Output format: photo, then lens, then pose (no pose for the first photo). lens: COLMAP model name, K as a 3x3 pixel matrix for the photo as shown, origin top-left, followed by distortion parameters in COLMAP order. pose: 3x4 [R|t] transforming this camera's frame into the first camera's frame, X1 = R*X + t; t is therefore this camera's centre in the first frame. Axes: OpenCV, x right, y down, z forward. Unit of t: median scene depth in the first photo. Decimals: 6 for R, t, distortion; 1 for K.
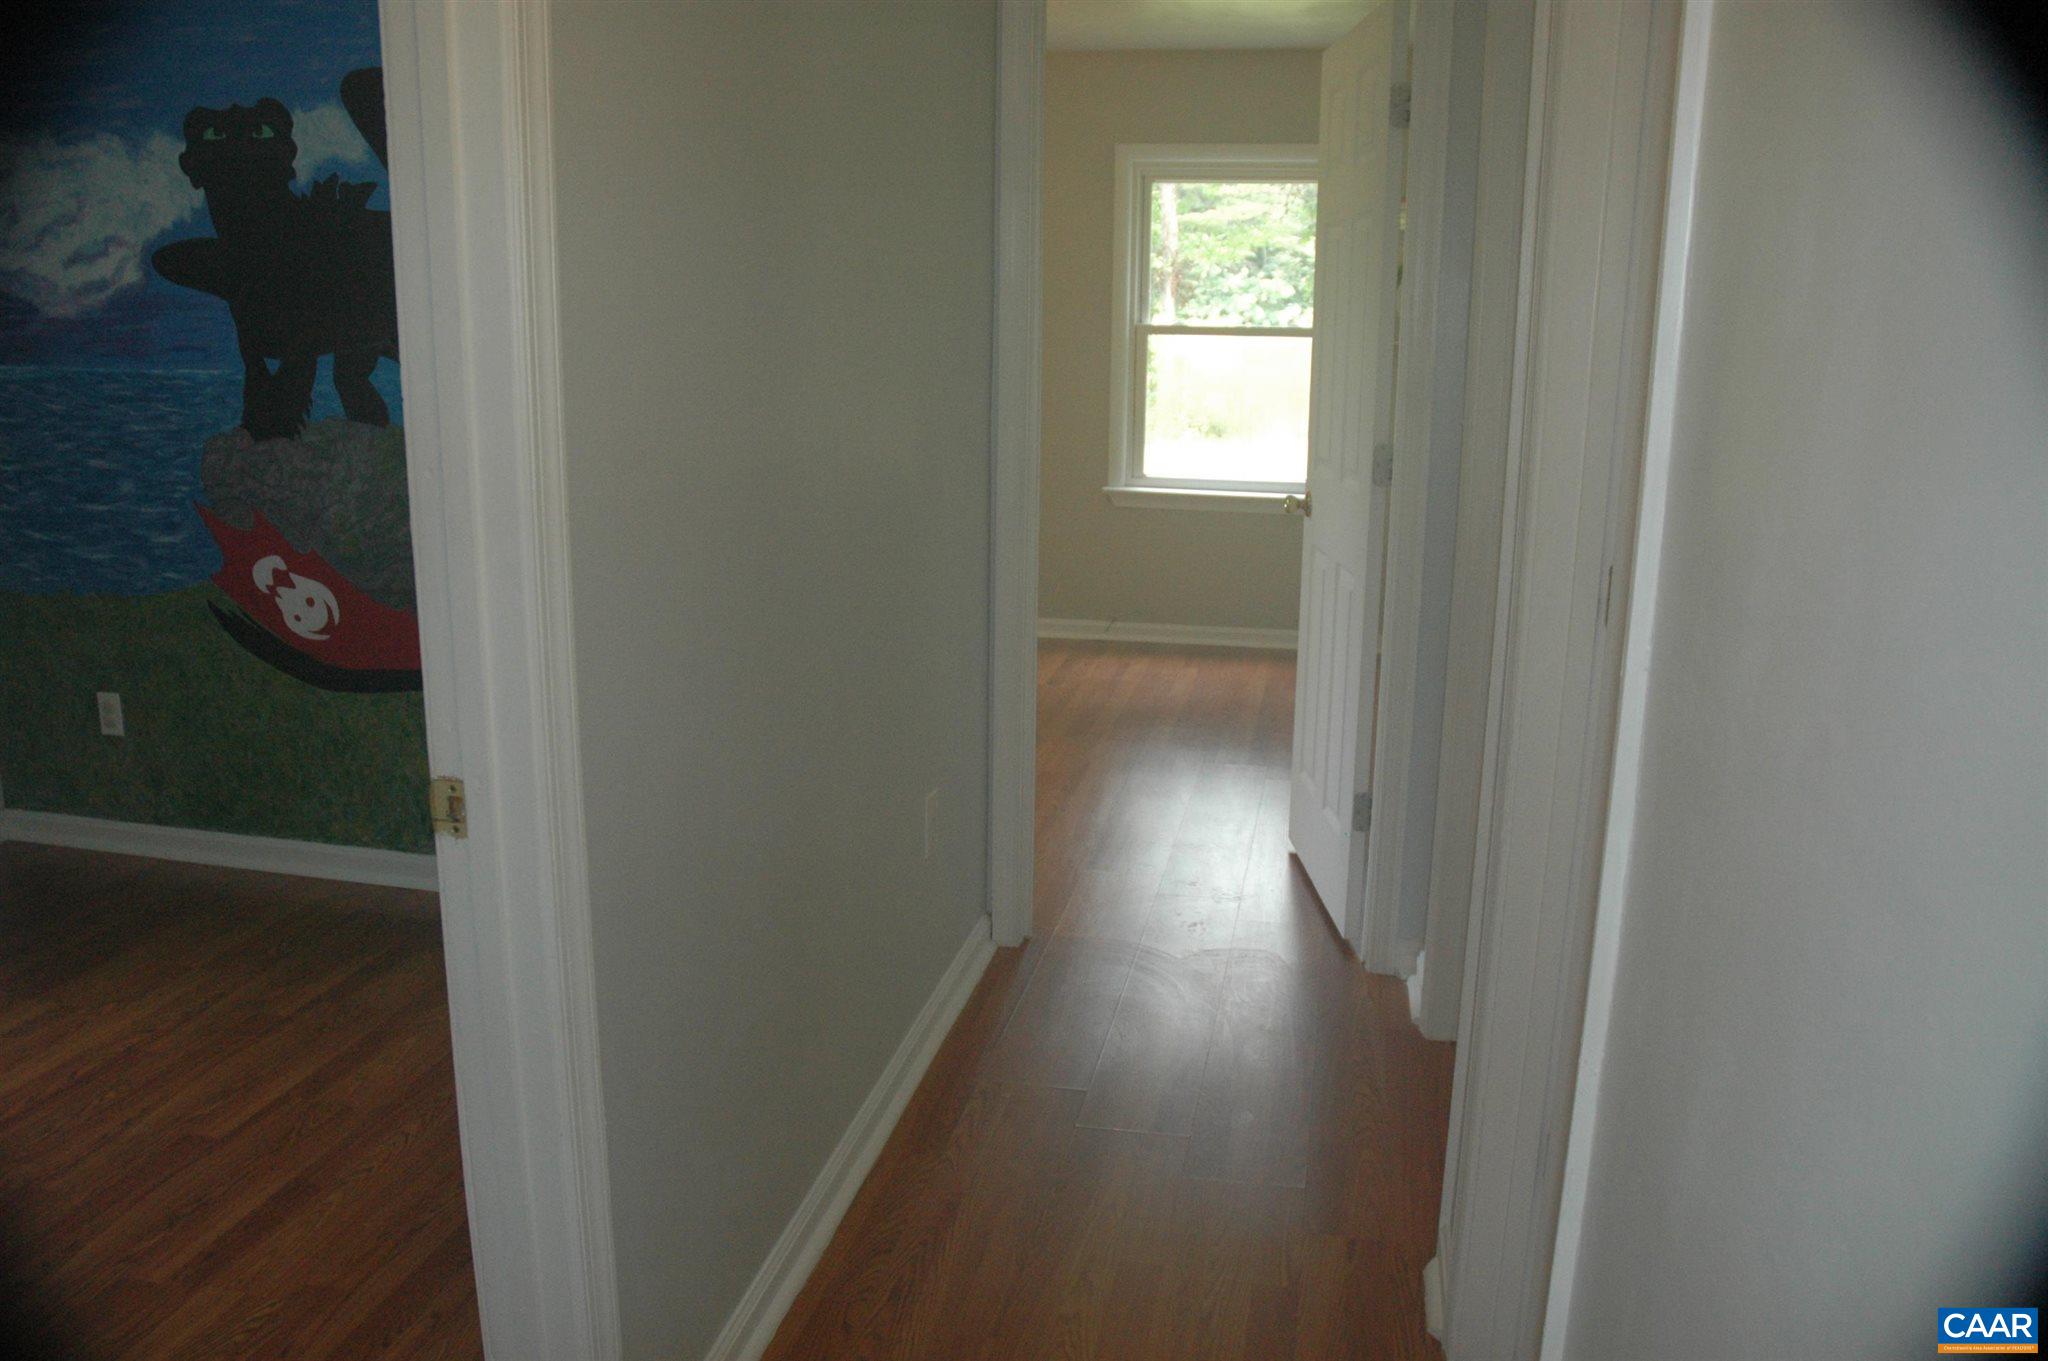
lens RADIAL K [[1567.9, 0, 1017.6], [0, 1567.9, 685.6], [0, 0, 1]] dist [-0.164618, 0.113840]
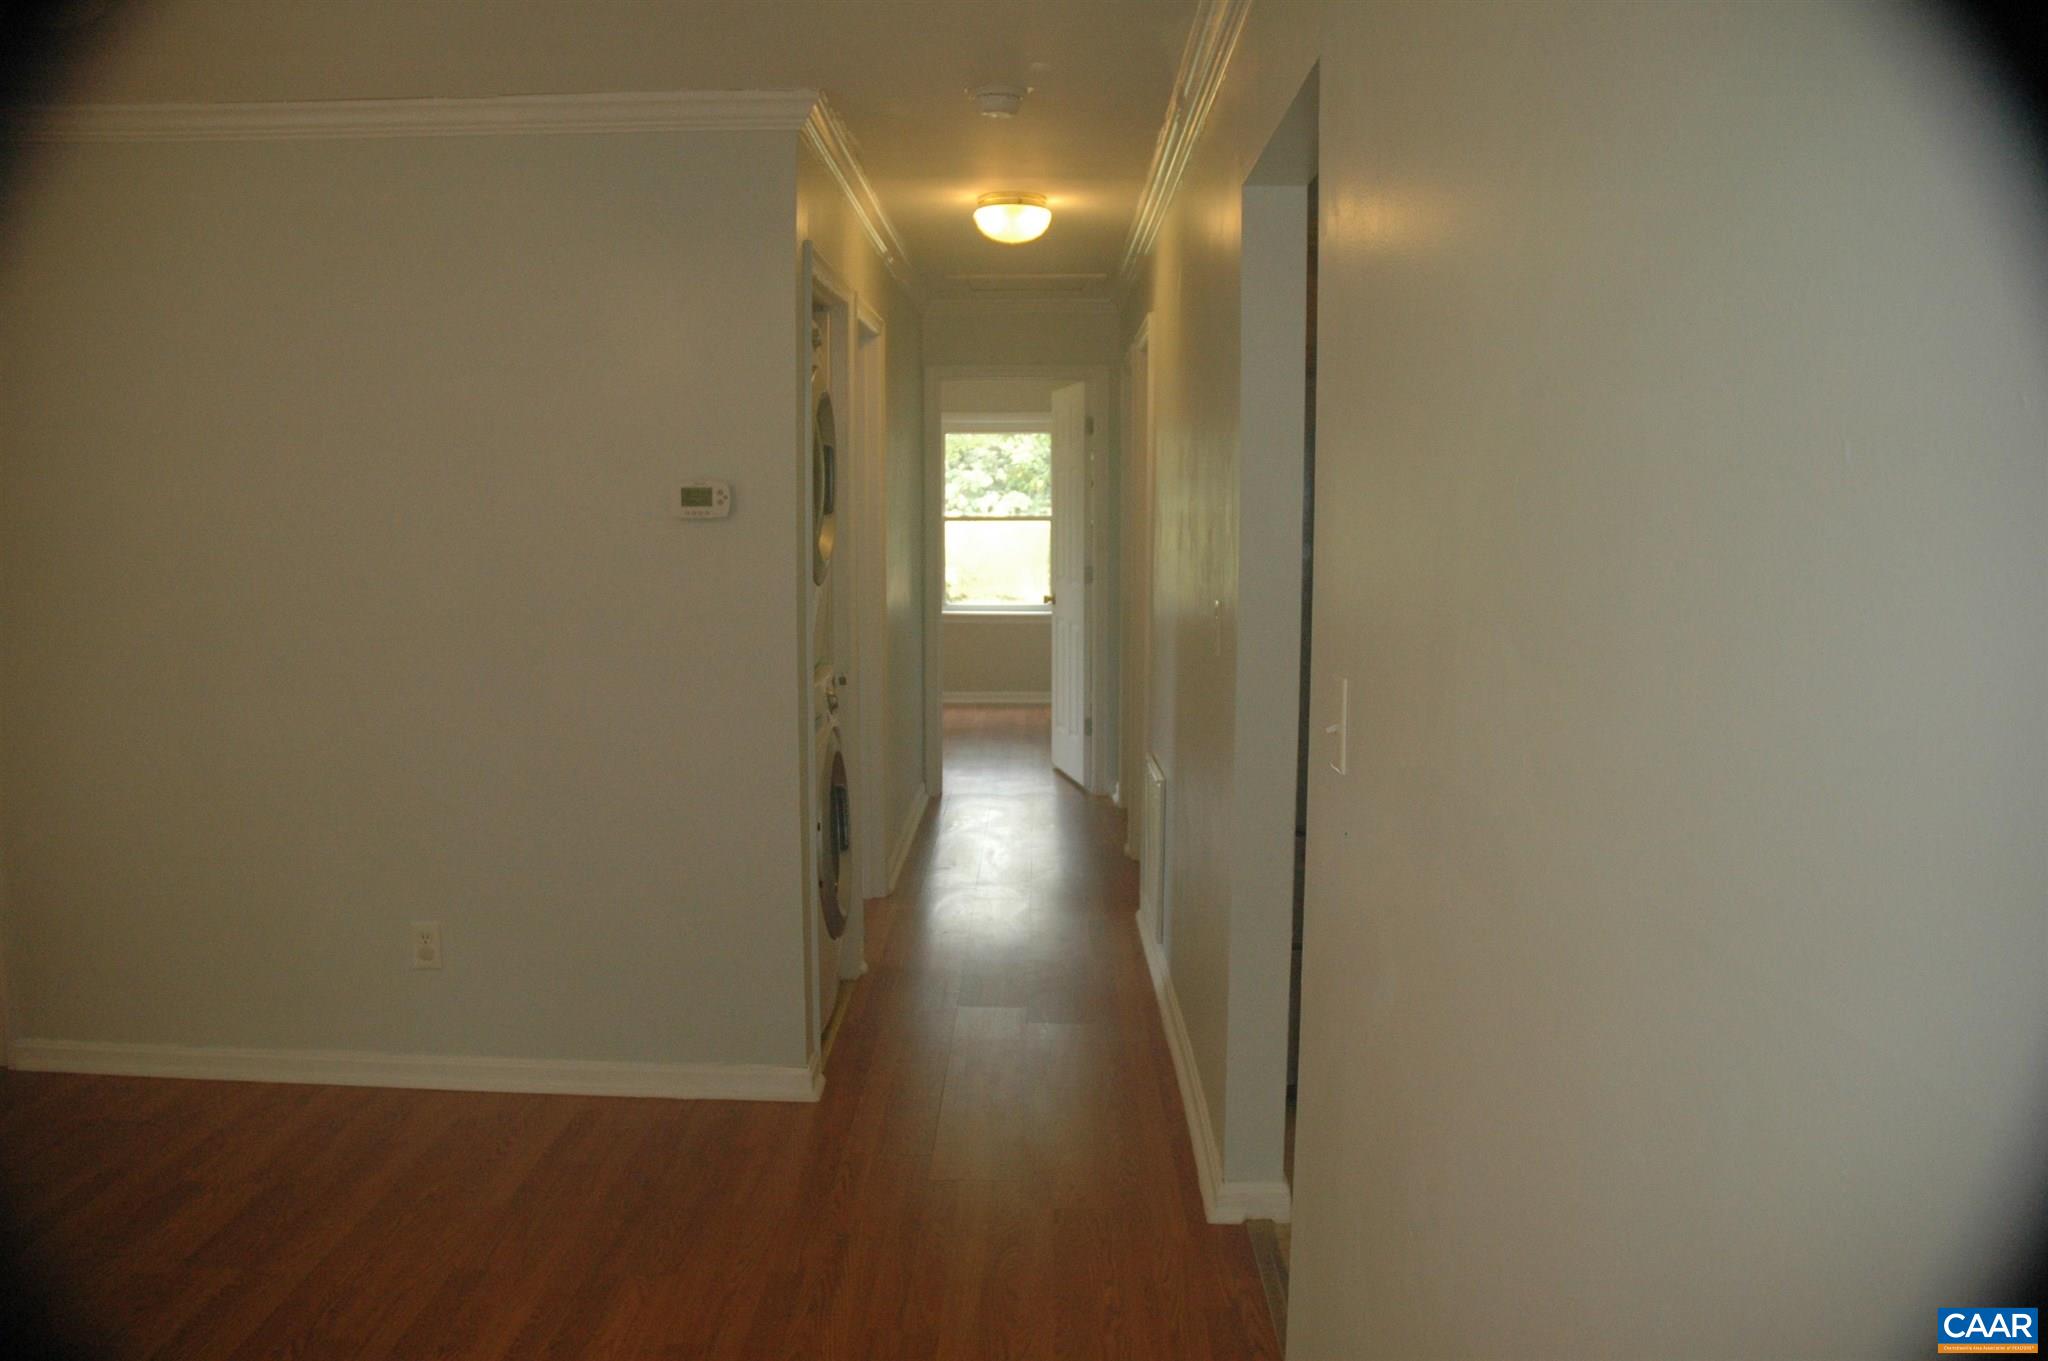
lens RADIAL K [[1567.9, 0, 1022.2], [0, 1567.9, 679.8], [0, 0, 1]] dist [-0.164618, 0.113840]
pose [[0.980044, -0.030262, 0.196466, -0.276500], [0.053743, 0.991875, -0.115310, 0.218097], [-0.191380, 0.123567, 0.973707, -0.979153]]
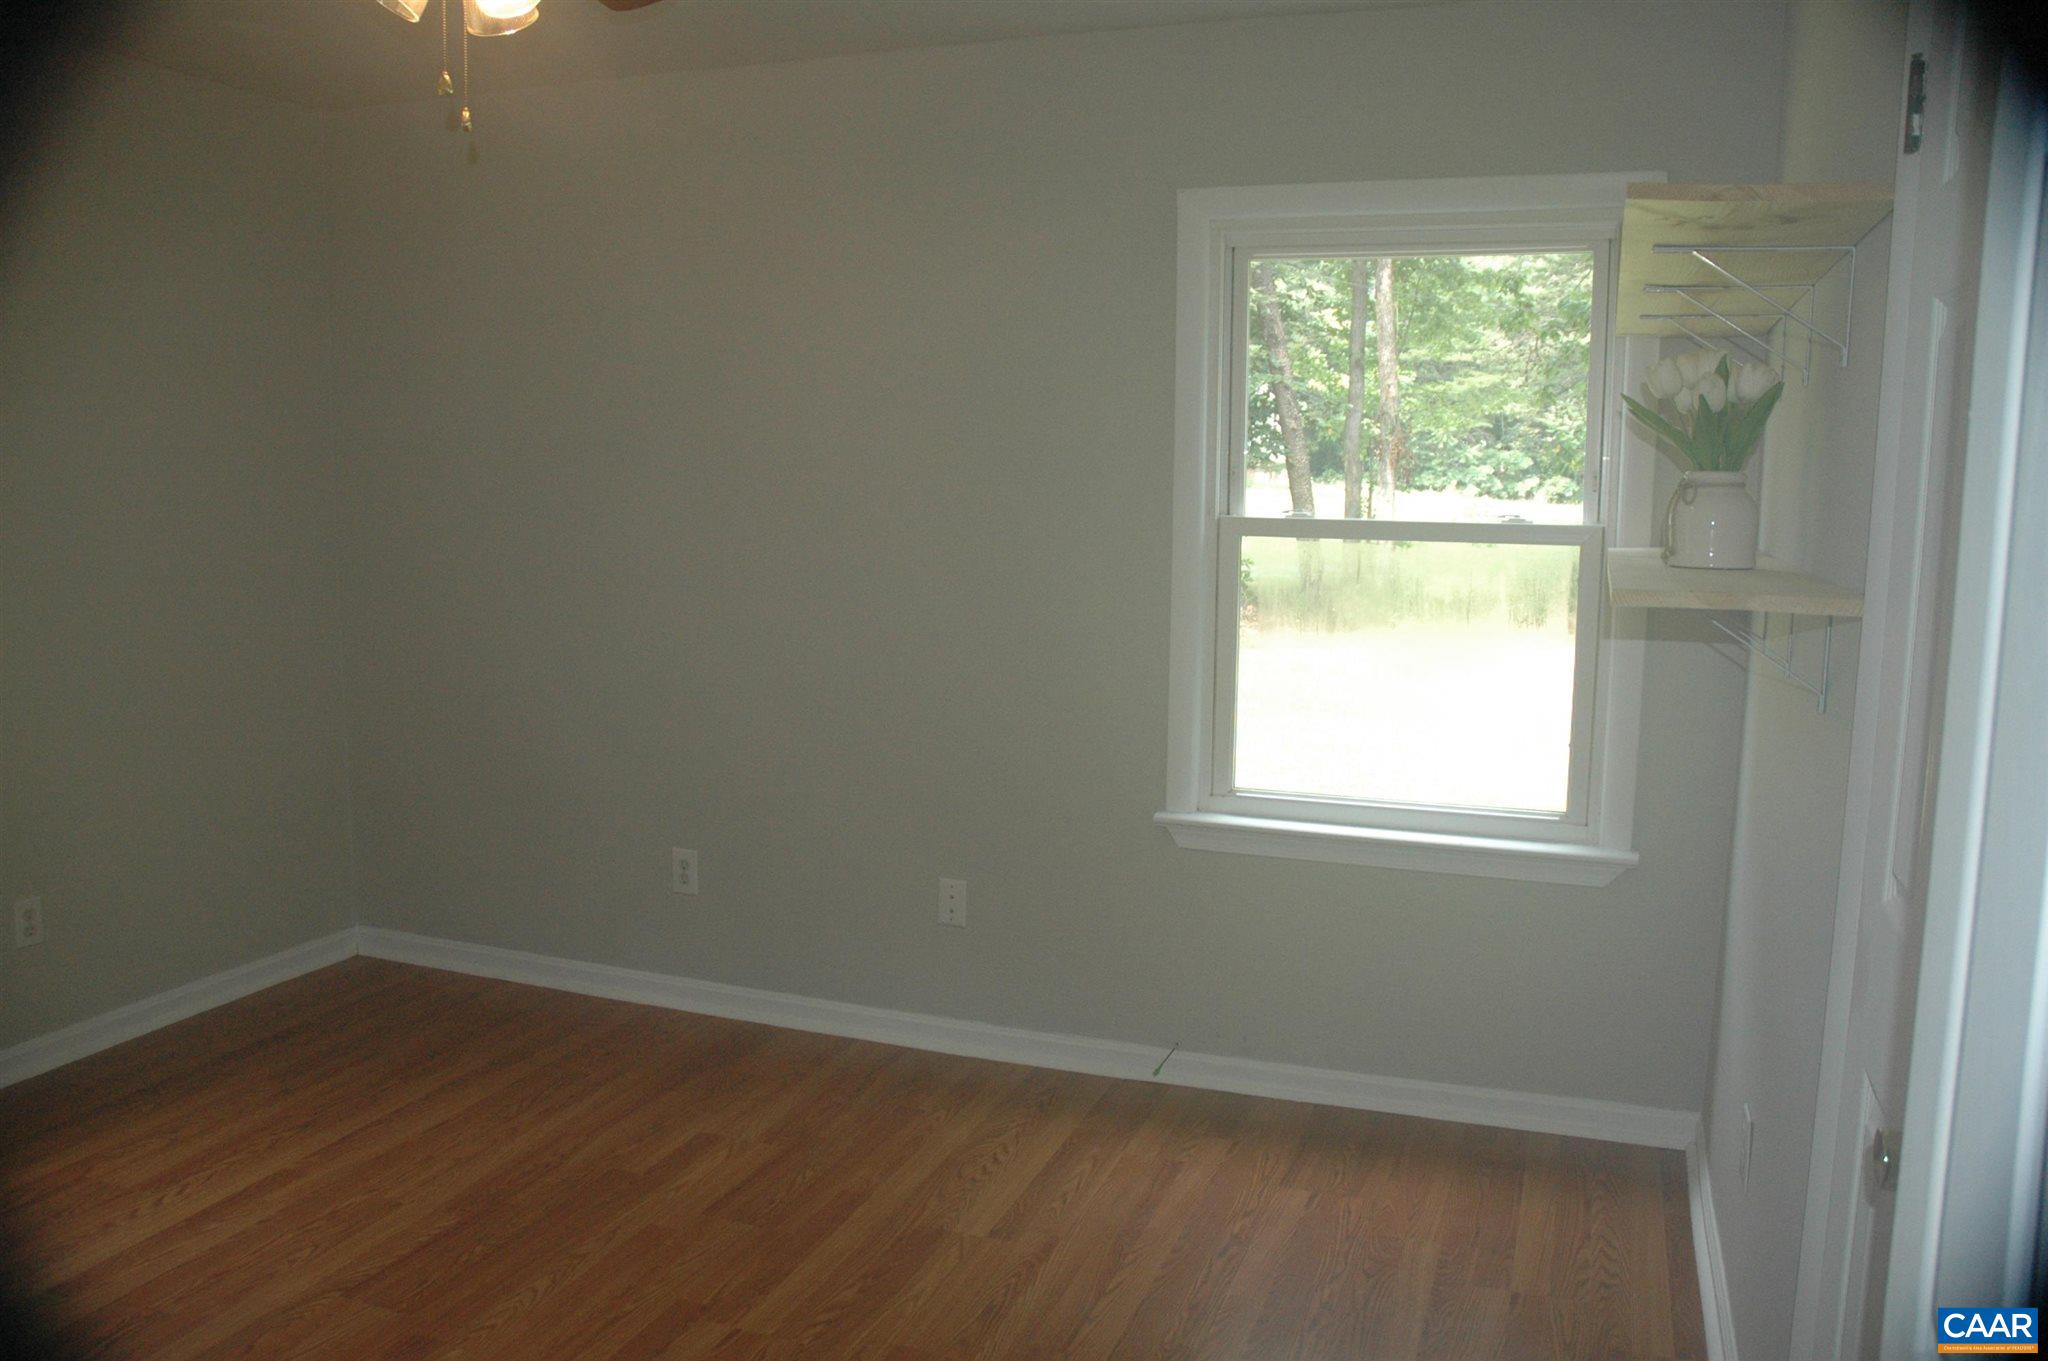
lens RADIAL K [[1567.9, 0, 1020.6], [0, 1567.9, 686.7], [0, 0, 1]] dist [-0.164618, 0.113840]
pose [[0.989216, 0.020362, -0.145045, 0.014583], [-0.035495, 0.994097, -0.102523, -0.019031], [0.142101, 0.106566, 0.984099, 0.075780]]
